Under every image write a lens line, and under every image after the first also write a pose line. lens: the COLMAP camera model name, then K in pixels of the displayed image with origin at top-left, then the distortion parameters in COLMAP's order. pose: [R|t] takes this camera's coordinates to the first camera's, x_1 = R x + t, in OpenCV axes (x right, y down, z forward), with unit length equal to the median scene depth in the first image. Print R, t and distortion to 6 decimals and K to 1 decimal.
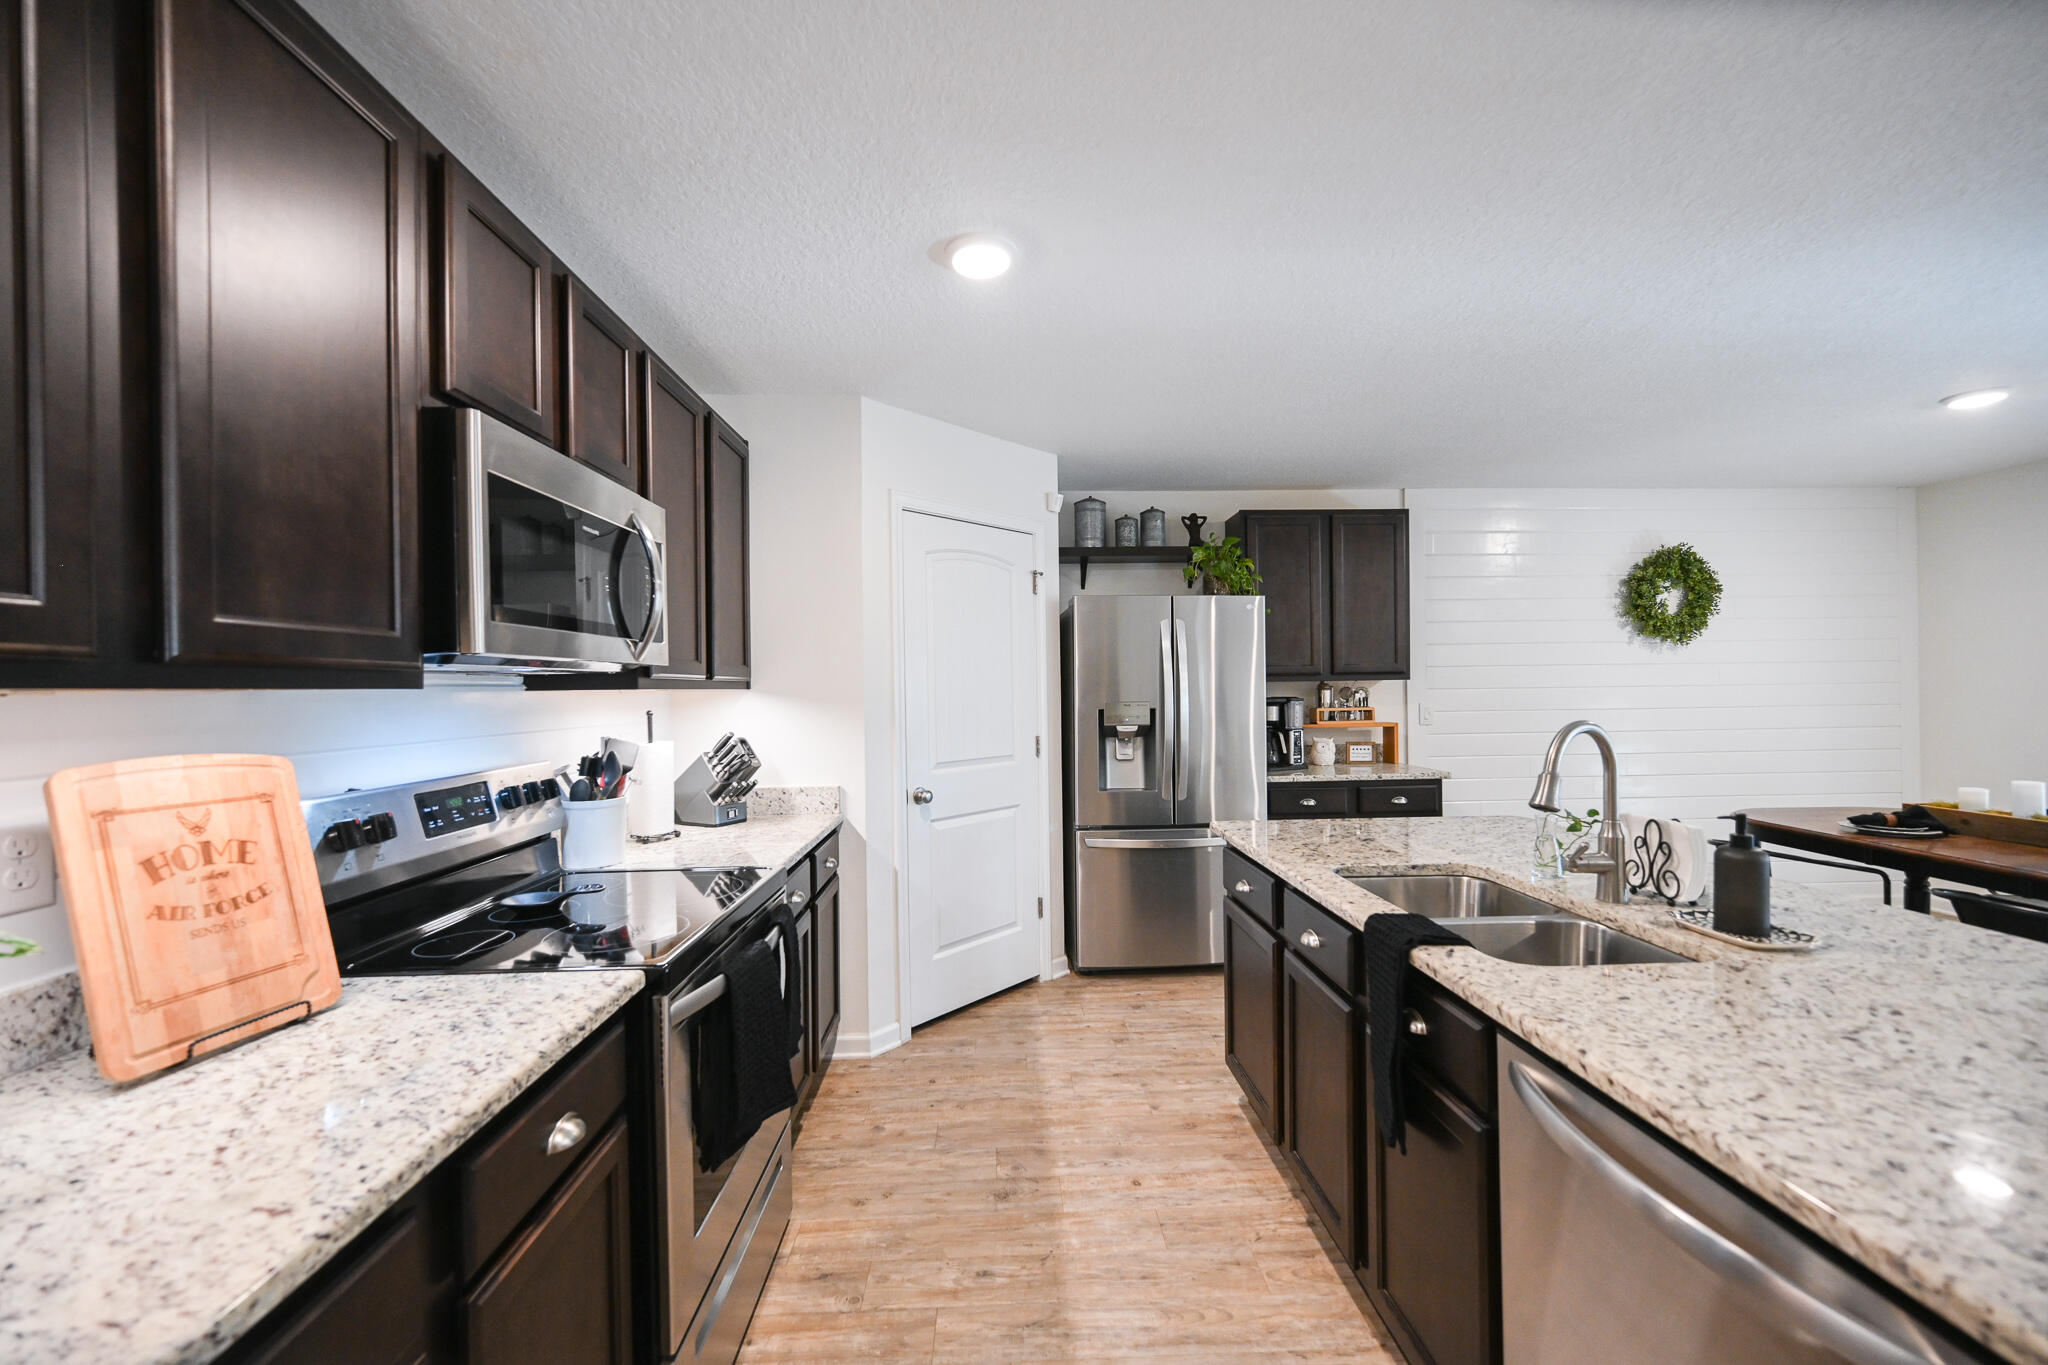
lens RADIAL K [[808.3, 0, 1028.6], [0, 808.3, 690.3], [0, 0, 1]] dist [-0.000534, 0.000161]
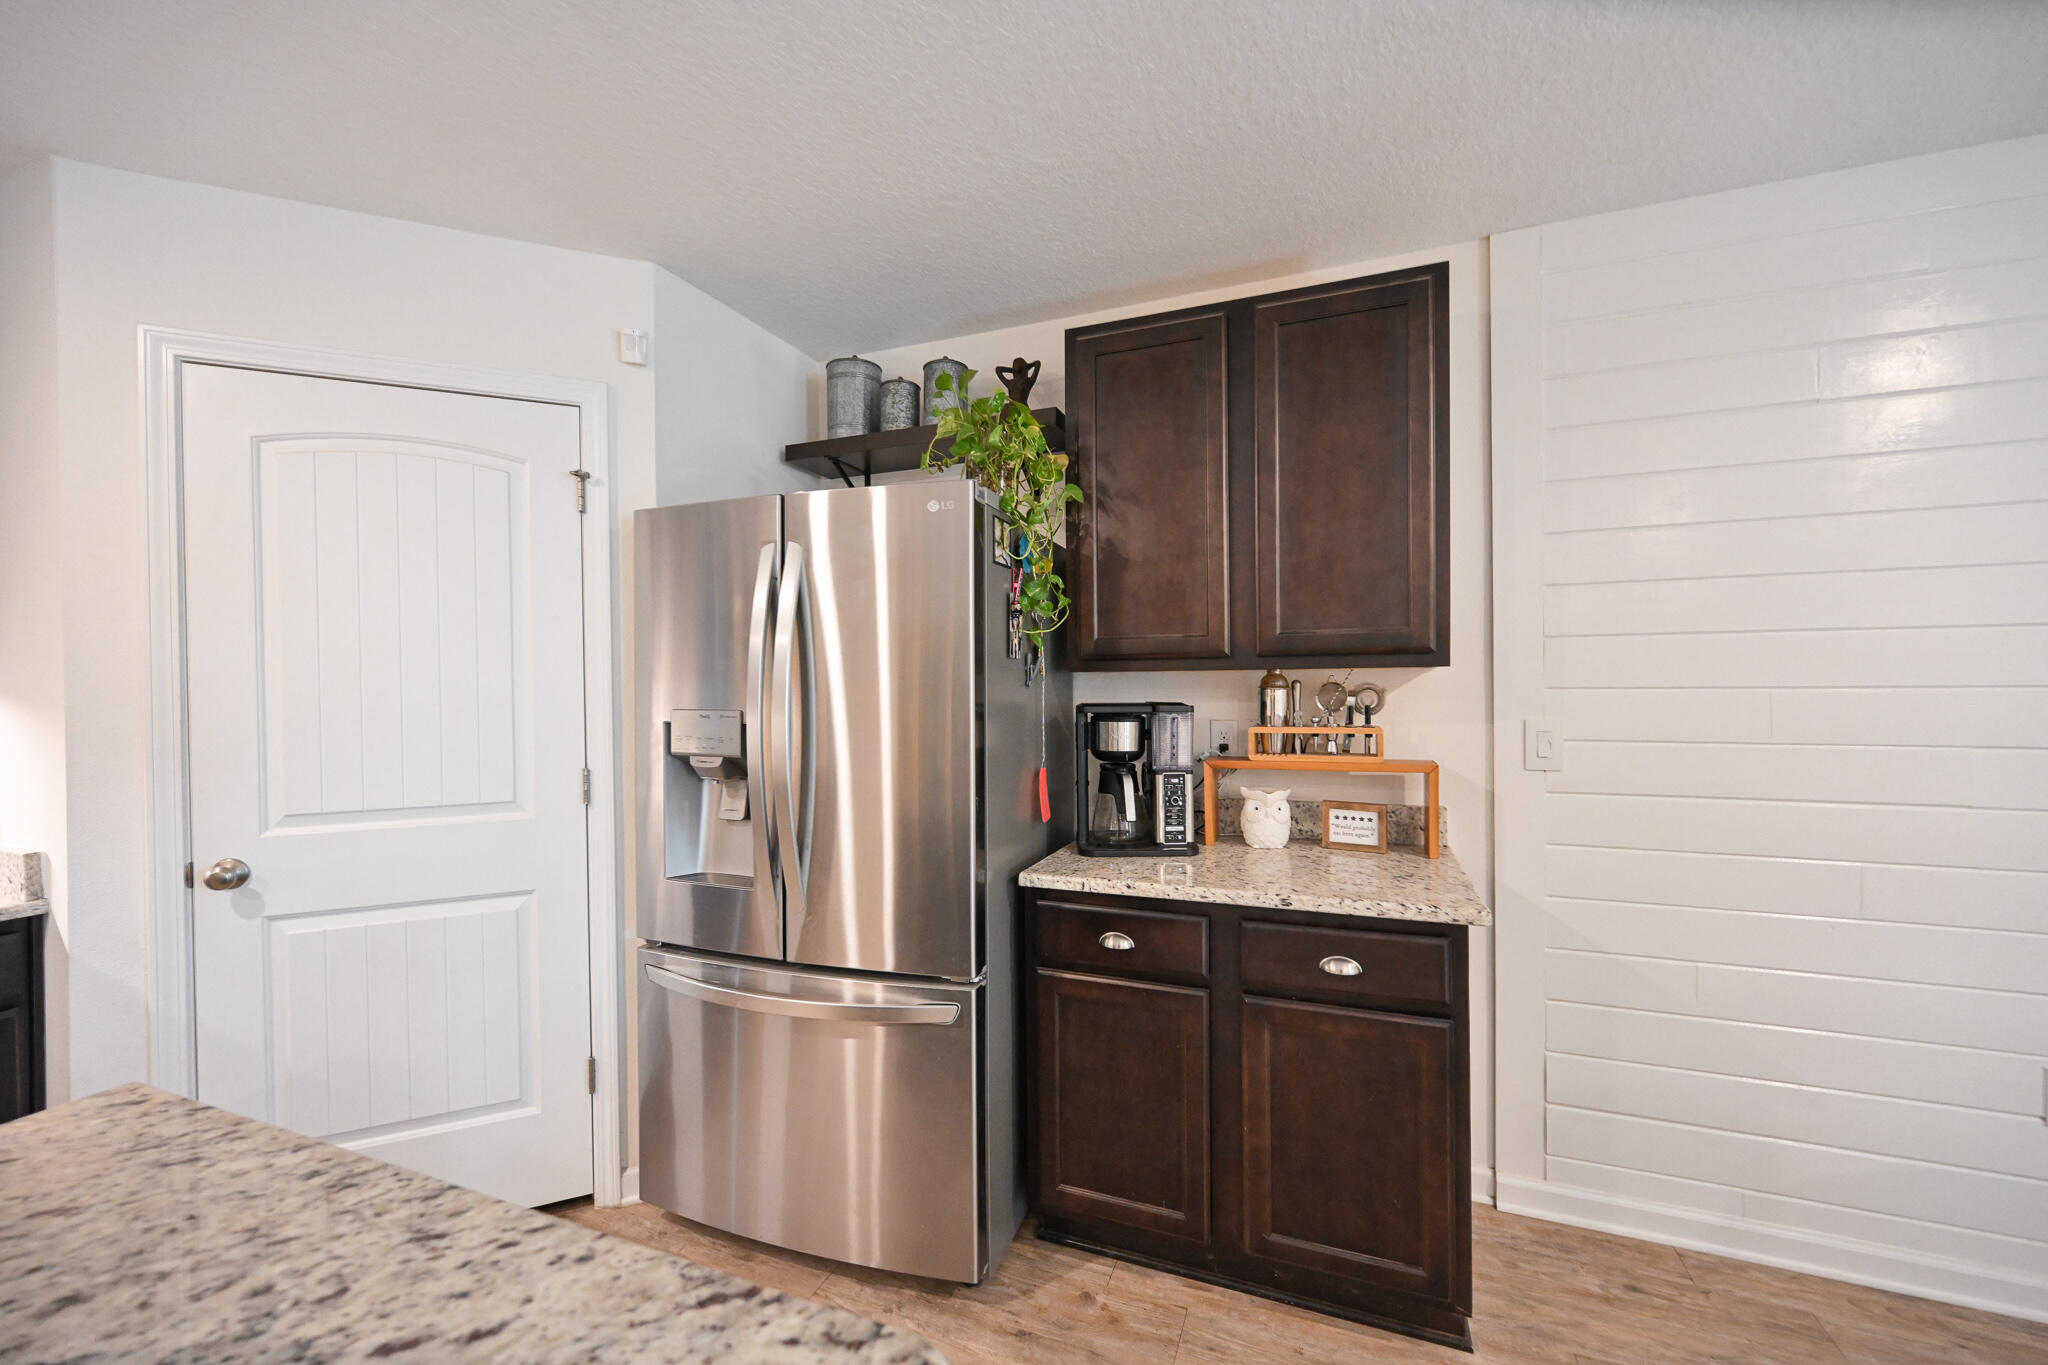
lens RADIAL K [[808.3, 0, 1030.3], [0, 808.3, 686.1], [0, 0, 1]] dist [-0.000534, 0.000161]
pose [[0.918469, 0.008839, -0.395394, 0.513069], [-0.006266, 0.999950, 0.007799, -0.005958], [0.395443, -0.004686, 0.918479, 0.611177]]
